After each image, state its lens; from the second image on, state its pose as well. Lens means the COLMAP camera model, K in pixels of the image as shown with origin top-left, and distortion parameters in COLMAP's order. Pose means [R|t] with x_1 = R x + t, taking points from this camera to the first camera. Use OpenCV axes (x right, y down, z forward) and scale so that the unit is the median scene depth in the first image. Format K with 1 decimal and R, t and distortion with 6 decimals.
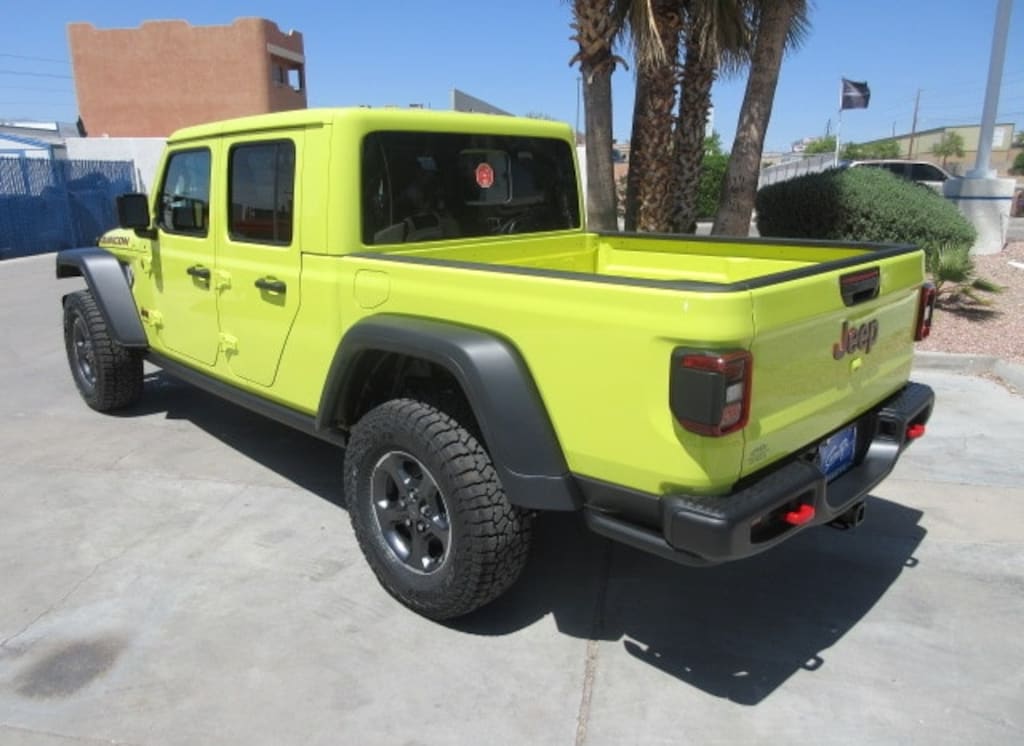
lens RADIAL K [[758.8, 0, 512.0], [0, 758.8, 373.0], [0, 0, 1]] dist [0.002574, 0.007360]
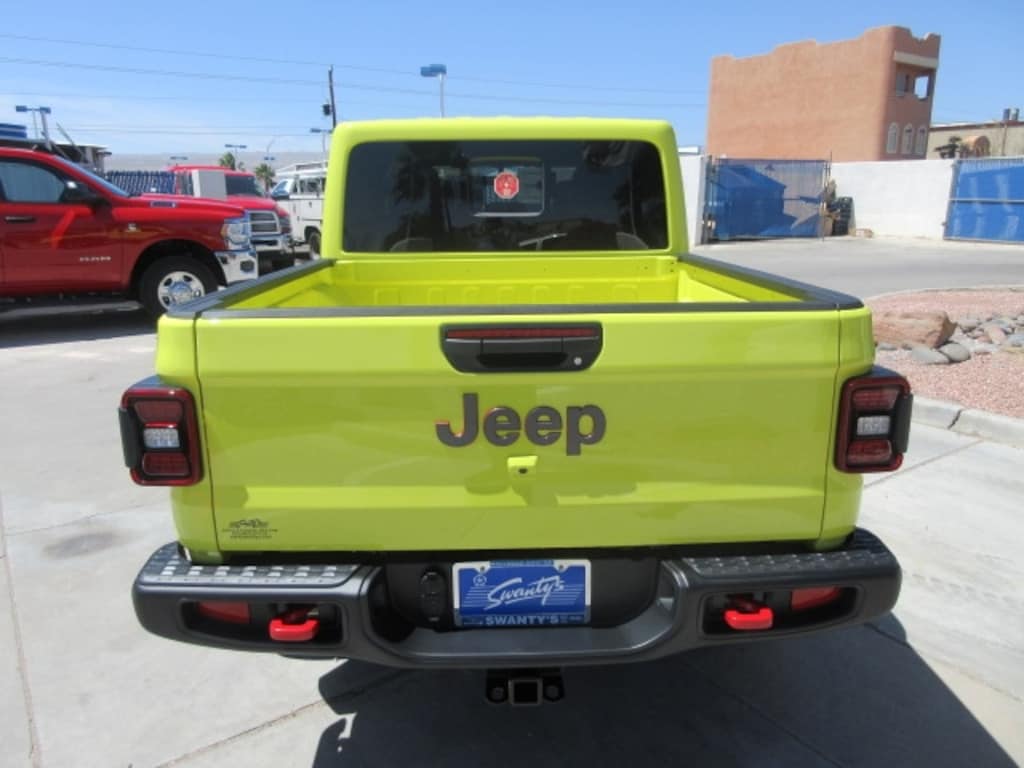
lens RADIAL K [[748.2, 0, 509.3], [0, 748.2, 374.1], [0, 0, 1]] dist [0.006329, 0.002784]
pose [[0.725360, 0.159546, -0.669625, 0.529206], [-0.169314, 0.984237, 0.051099, -0.072547], [0.667222, 0.076312, 0.740939, 0.308736]]
